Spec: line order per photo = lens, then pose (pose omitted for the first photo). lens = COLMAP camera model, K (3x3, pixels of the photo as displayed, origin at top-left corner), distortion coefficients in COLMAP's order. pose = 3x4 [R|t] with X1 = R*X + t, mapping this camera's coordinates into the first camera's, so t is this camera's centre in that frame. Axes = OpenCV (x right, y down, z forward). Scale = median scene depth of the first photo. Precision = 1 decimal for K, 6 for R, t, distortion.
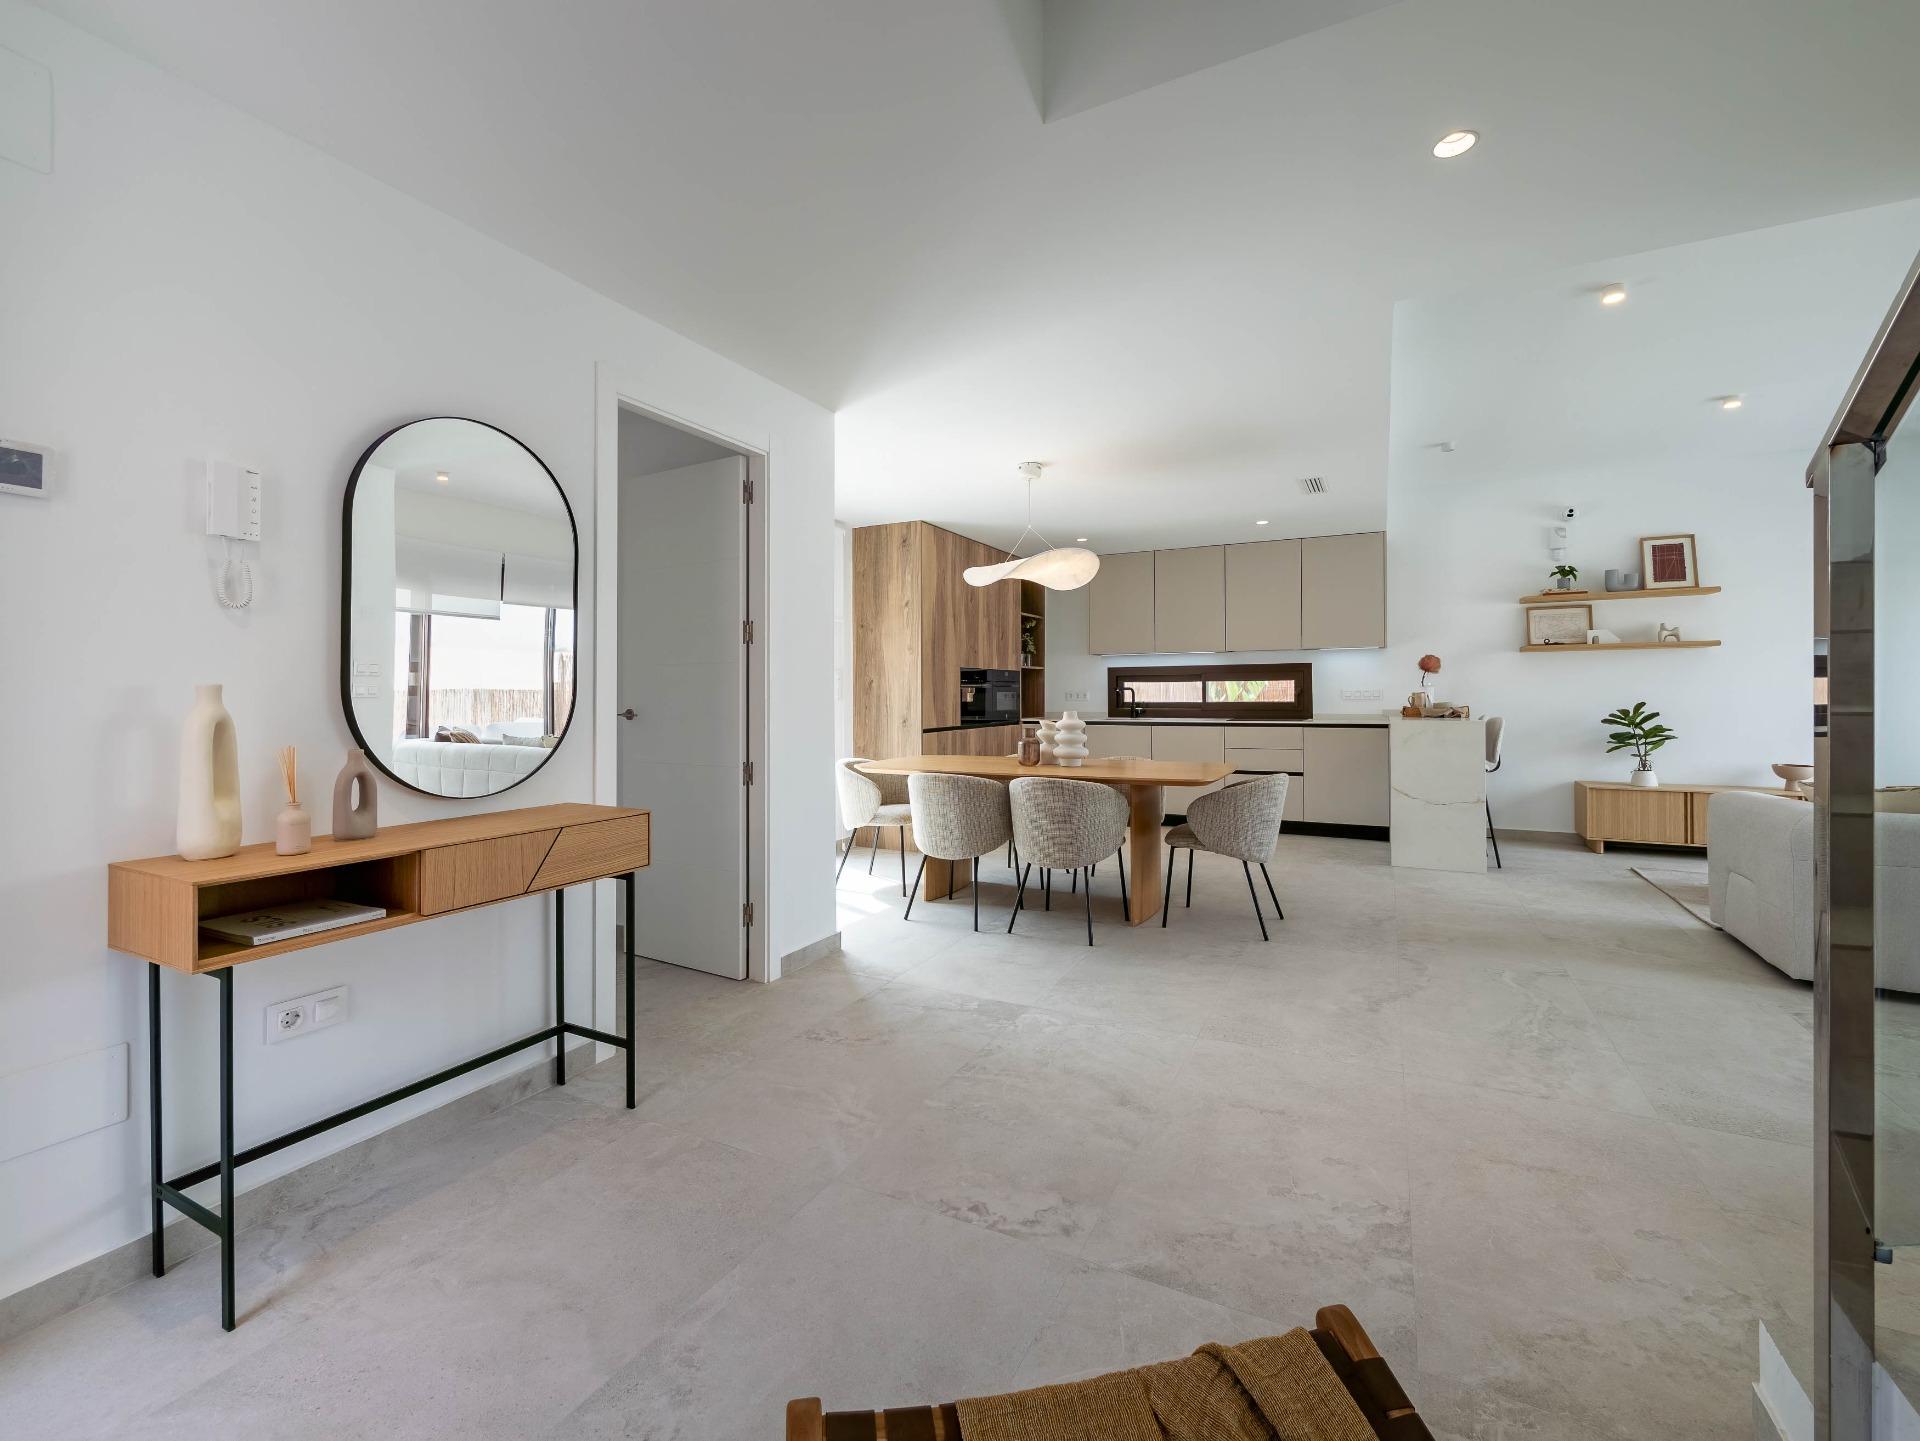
lens RADIAL K [[825.5, 0, 961.1], [0, 825.5, 692.3], [0, 0, 1]] dist [-0.001050, 0.000442]
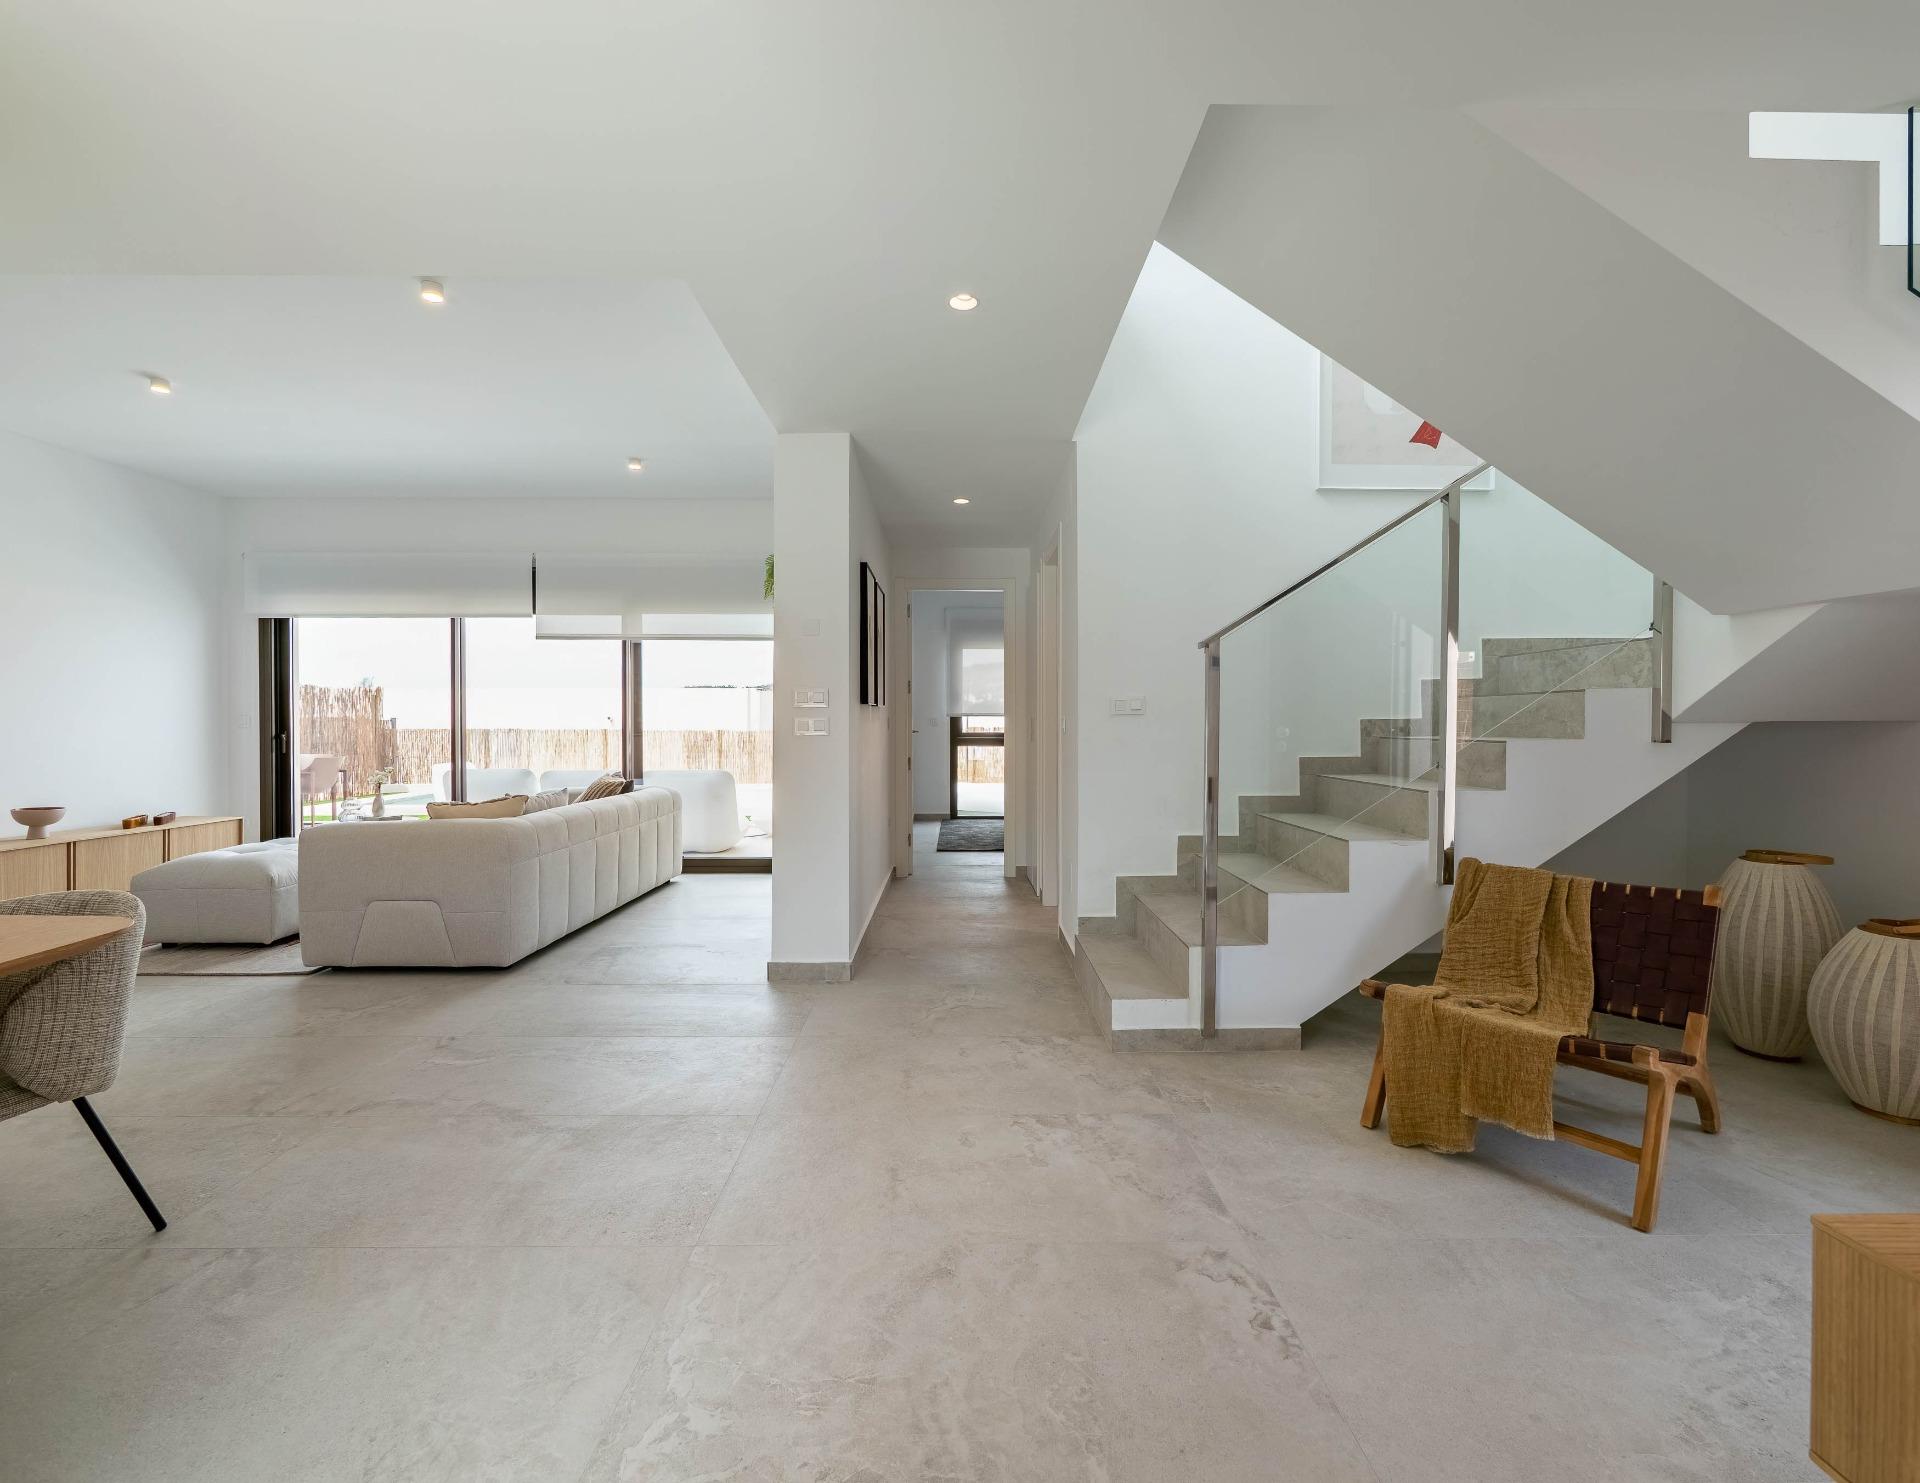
lens RADIAL K [[833.4, 0, 968.0], [0, 833.4, 733.2], [0, 0, 1]] dist [-0.002190, -0.000432]
pose [[-0.471757, -0.009379, 0.881679, -0.176797], [-0.001990, 0.999952, 0.009572, 0.001024], [-0.881727, 0.002762, -0.471753, 0.500142]]
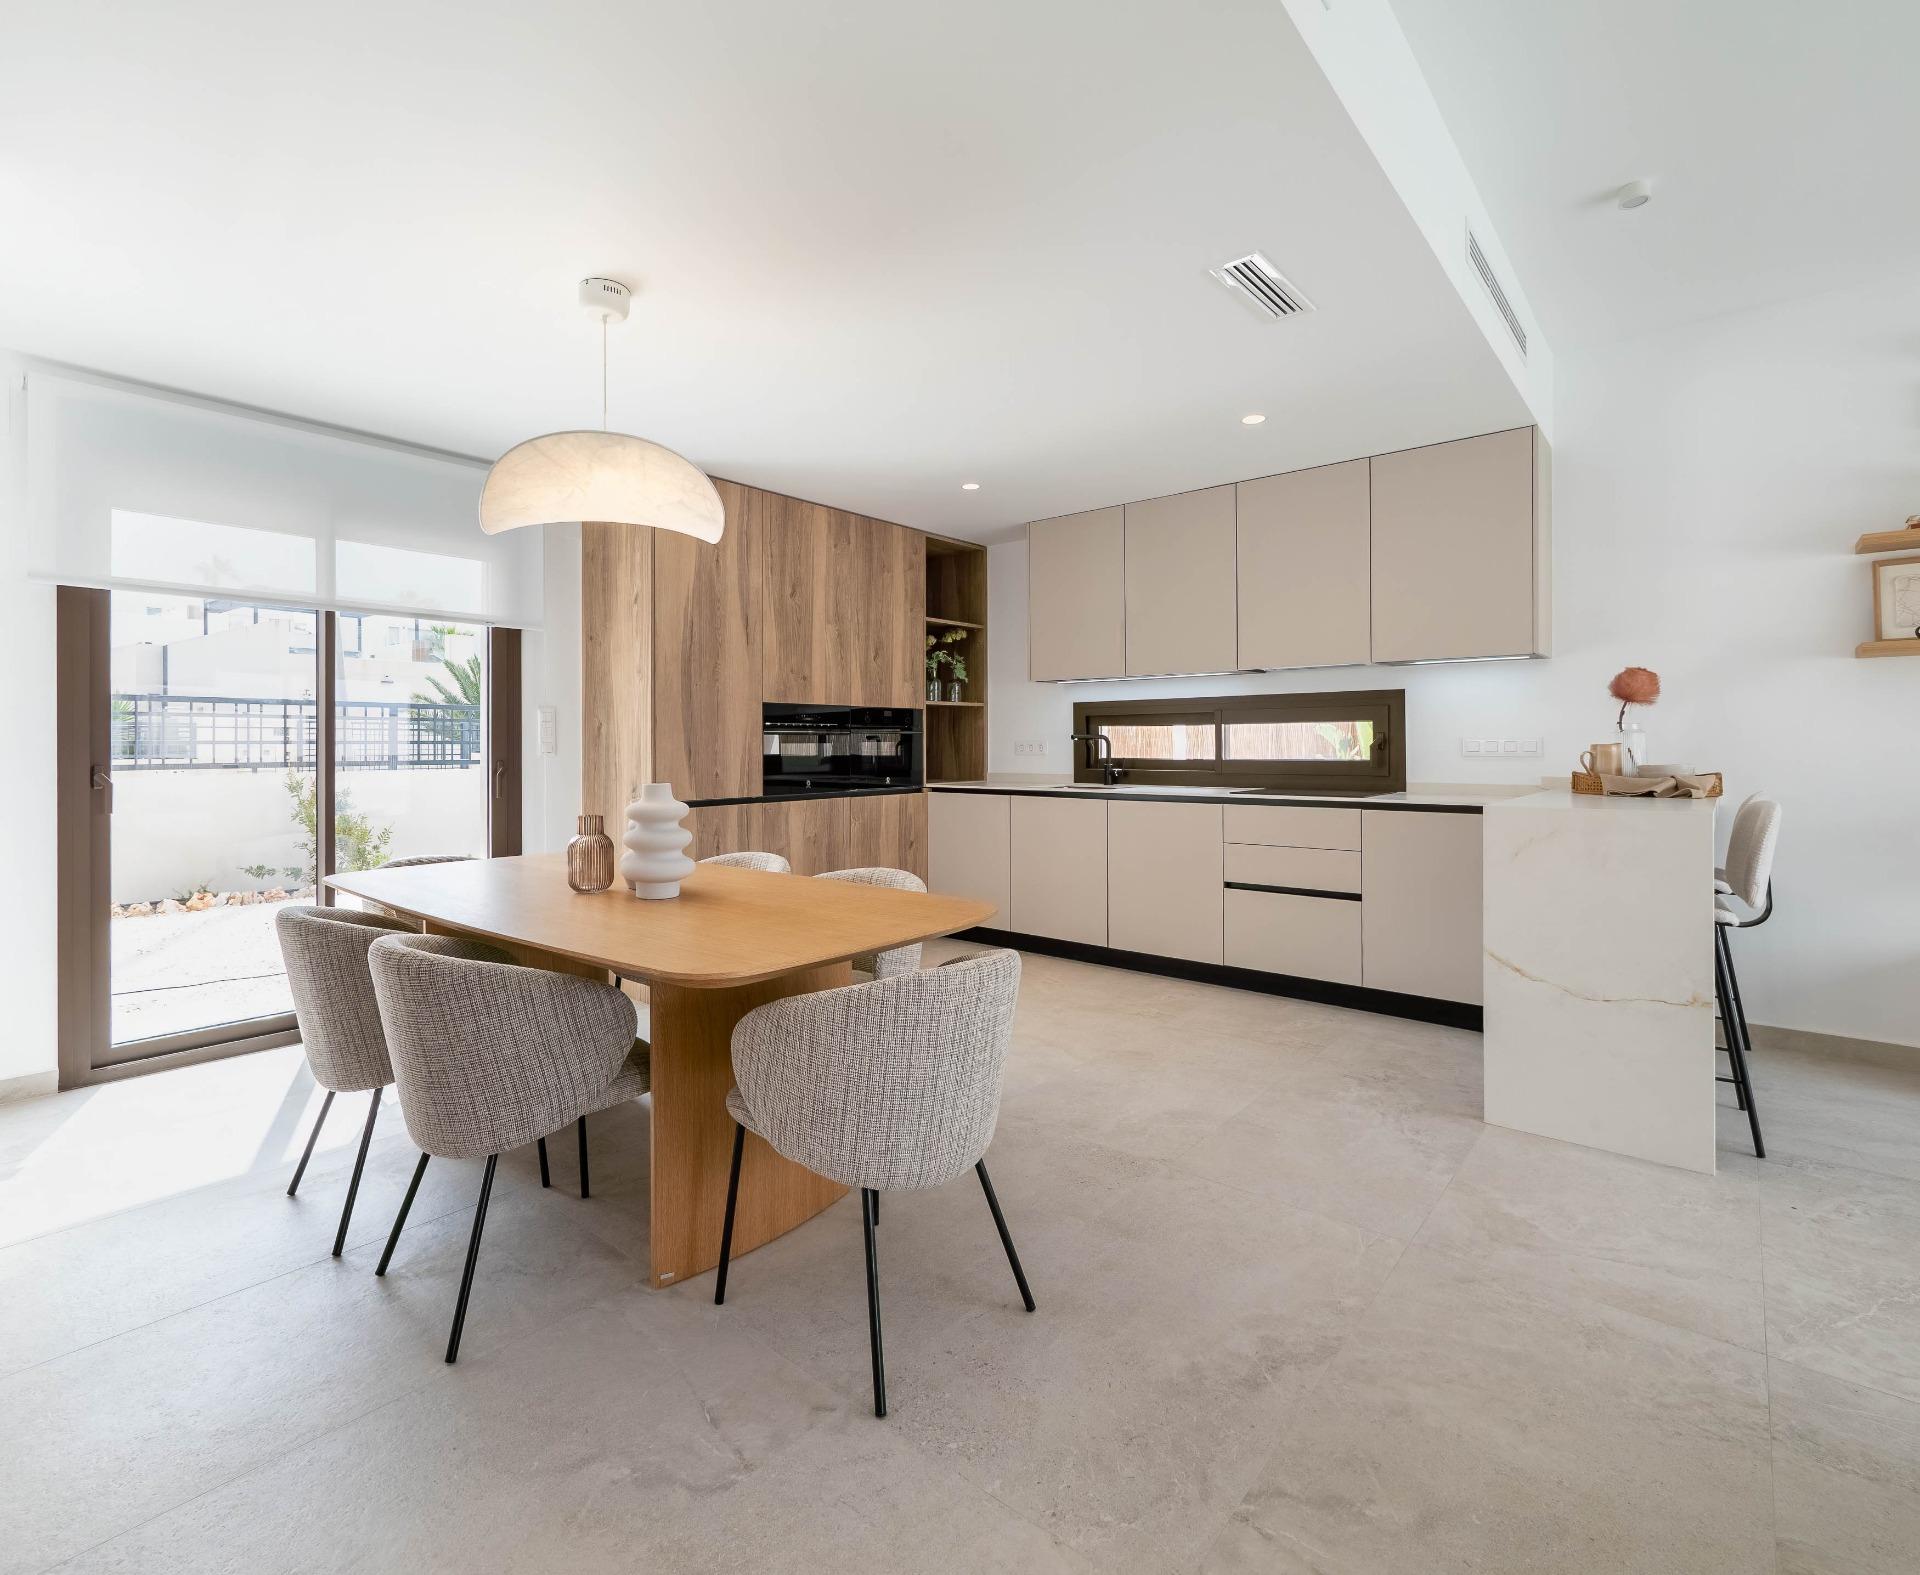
lens RADIAL K [[932.1, 0, 922.9], [0, 932.1, 745.2], [0, 0, 1]] dist [-0.000011, 0.000134]
pose [[0.969970, 0.001719, -0.243217, 0.302392], [-0.000646, 0.999990, 0.004493, -0.001396], [0.243223, -0.004201, 0.969961, 0.370235]]
